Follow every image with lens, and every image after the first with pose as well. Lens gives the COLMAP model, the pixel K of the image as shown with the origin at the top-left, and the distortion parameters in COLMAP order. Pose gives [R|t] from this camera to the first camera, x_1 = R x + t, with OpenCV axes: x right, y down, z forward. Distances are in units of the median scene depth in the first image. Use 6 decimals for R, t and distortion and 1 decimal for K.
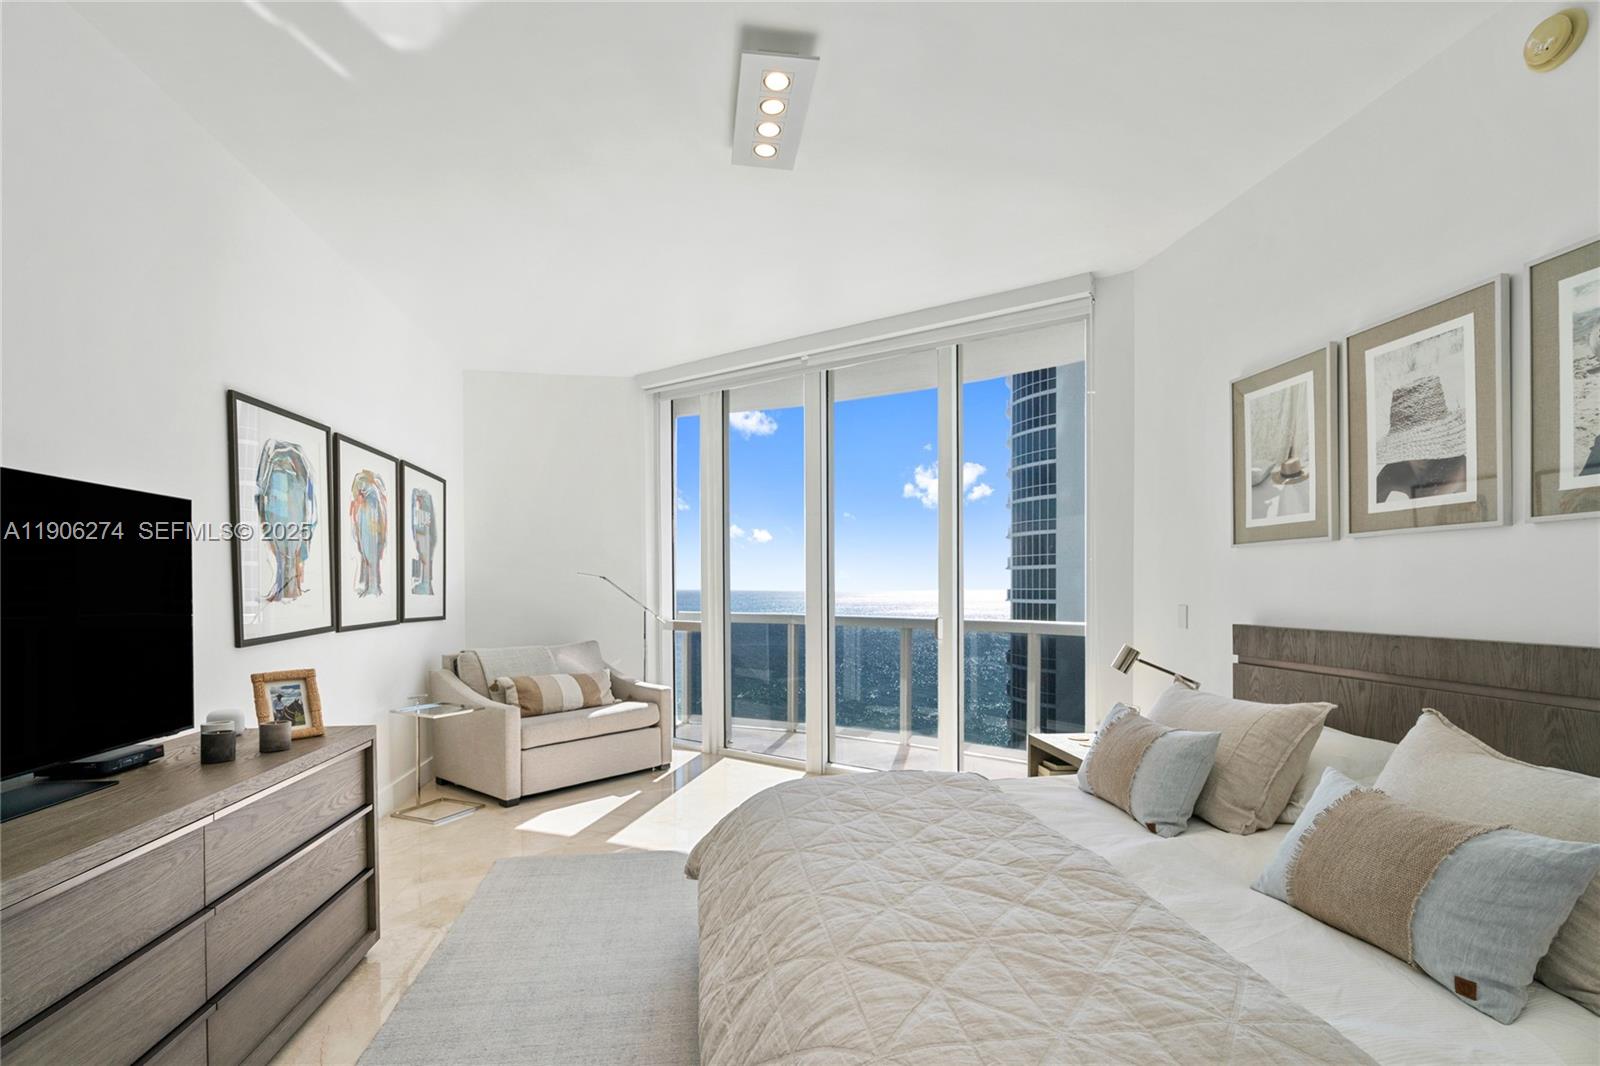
lens RADIAL K [[752.2, 0, 801.3], [0, 752.2, 528.5], [0, 0, 1]] dist [-0.006515, 0.005809]
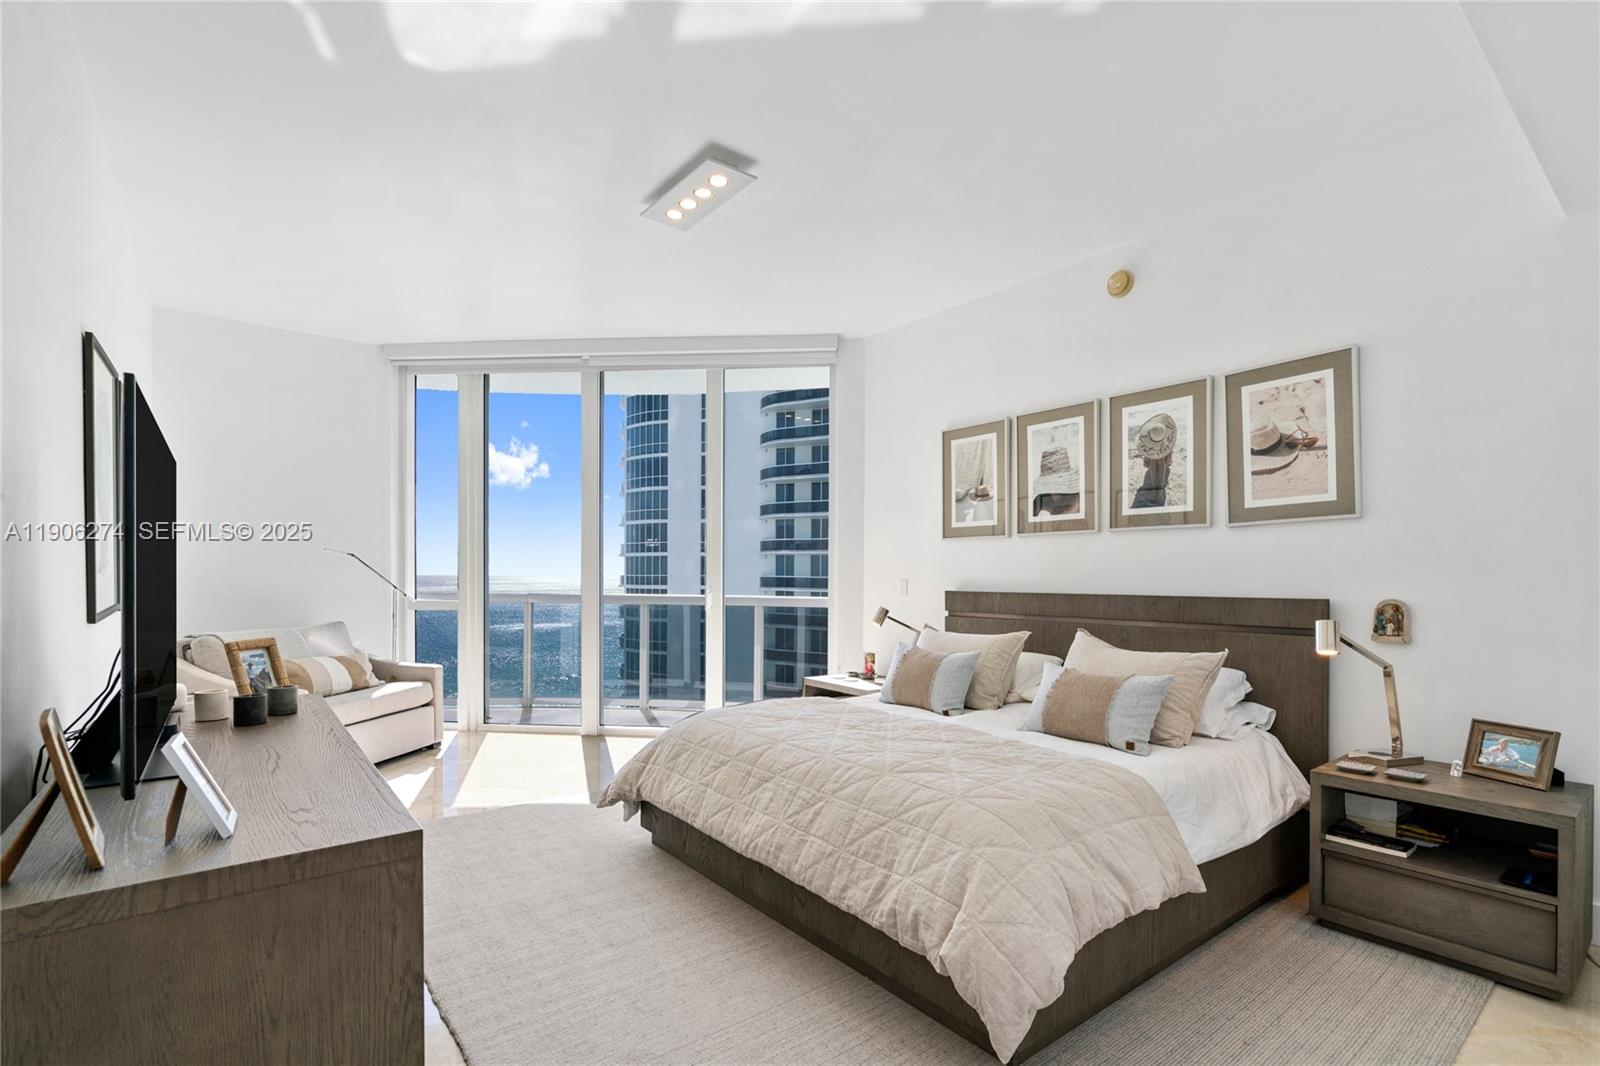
lens RADIAL K [[741.9, 0, 801.6], [0, 741.9, 483.2], [0, 0, 1]] dist [-0.002409, 0.000043]
pose [[0.867654, 0.064196, 0.493007, -0.449338], [-0.042508, 0.997576, -0.055085, 0.005195], [-0.495348, 0.026838, 0.868280, -0.175871]]
